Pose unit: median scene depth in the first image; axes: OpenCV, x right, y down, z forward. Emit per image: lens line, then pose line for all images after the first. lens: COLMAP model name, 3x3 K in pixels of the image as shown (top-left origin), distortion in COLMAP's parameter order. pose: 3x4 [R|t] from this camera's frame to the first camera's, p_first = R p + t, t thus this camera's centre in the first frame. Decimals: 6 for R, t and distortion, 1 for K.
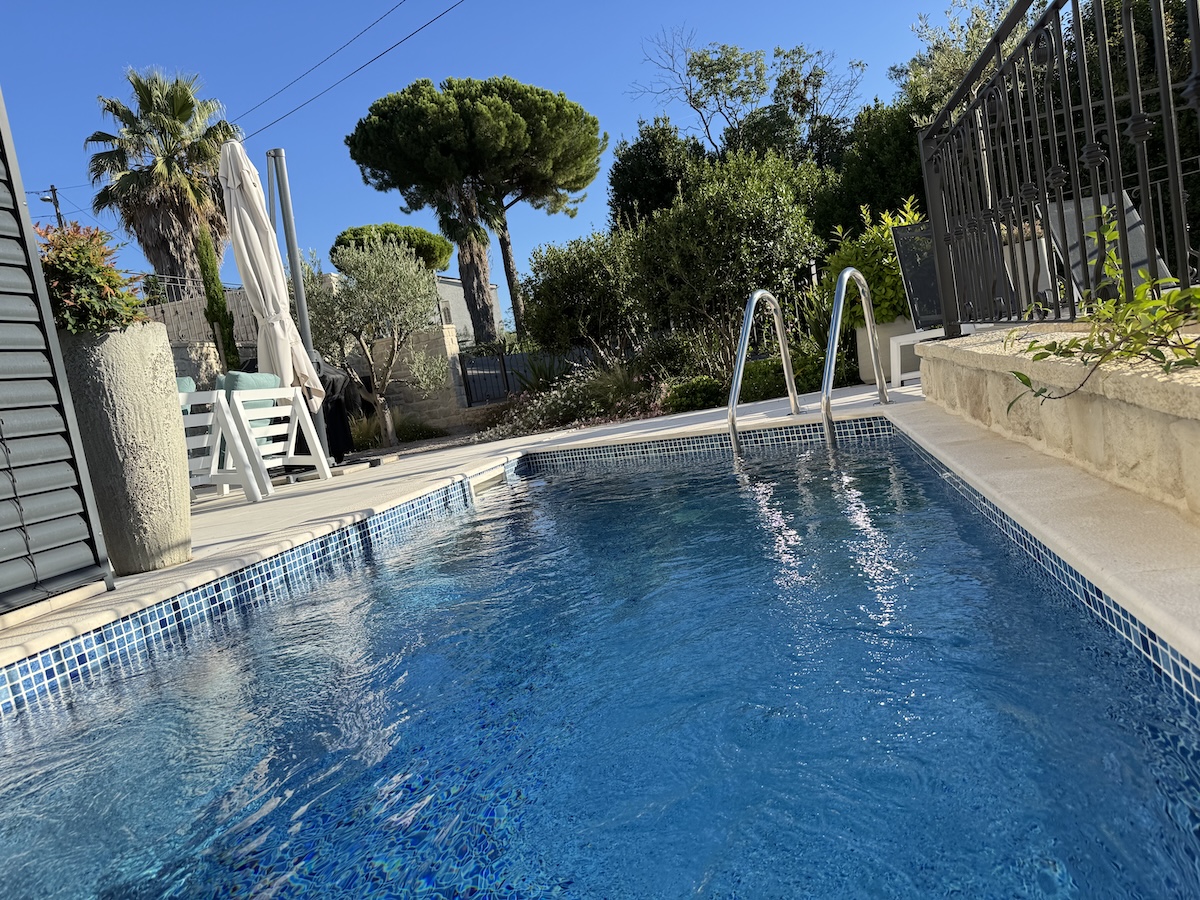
lens RADIAL K [[849.9, 0, 600.0], [0, 849.9, 450.0], [0, 0, 1]] dist [-0.003360, -0.002945]
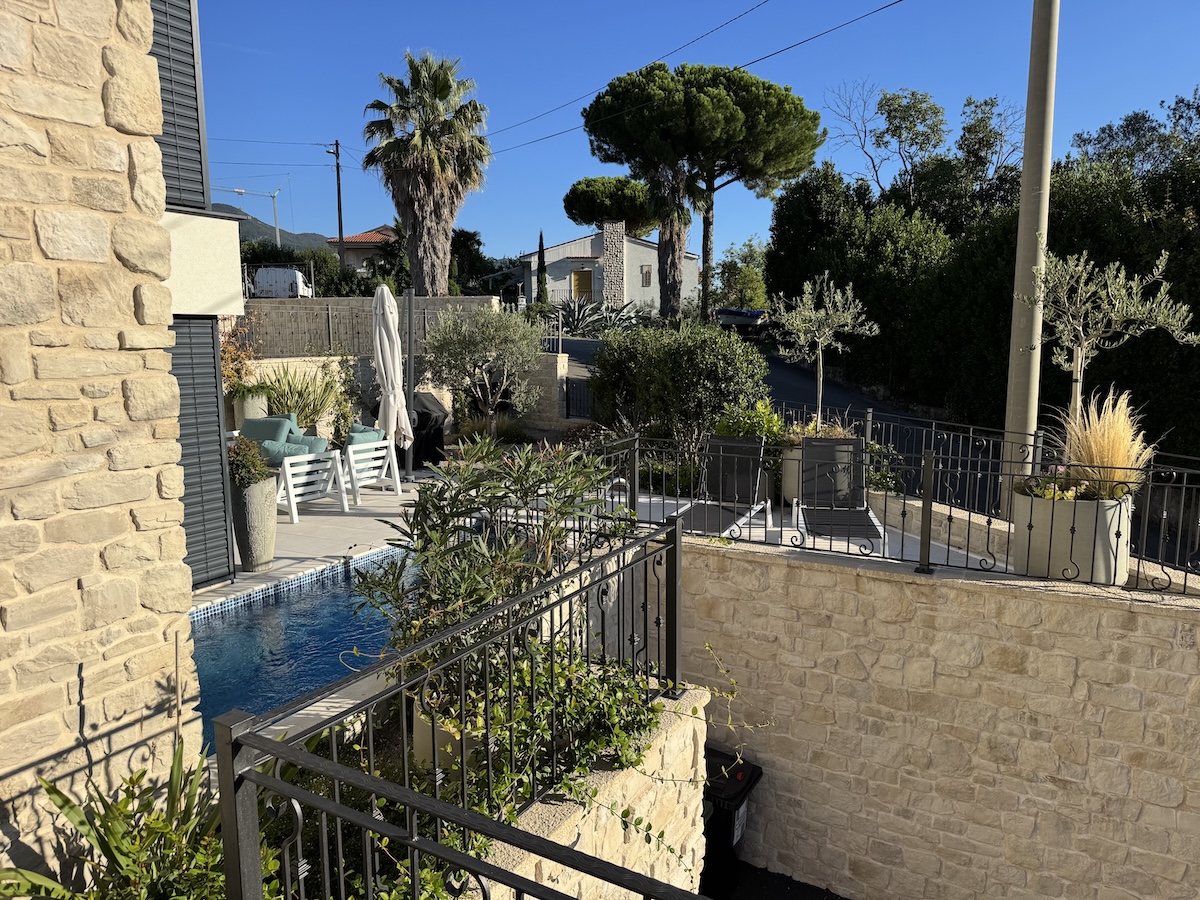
lens RADIAL K [[831.4, 0, 600.0], [0, 831.4, 450.0], [0, 0, 1]] dist [0.049541, -0.001580]
pose [[0.950336, 0.207310, -0.232128, 0.096103], [-0.187836, 0.976752, 0.103315, -0.068043], [0.248150, -0.054582, 0.967183, -0.114119]]
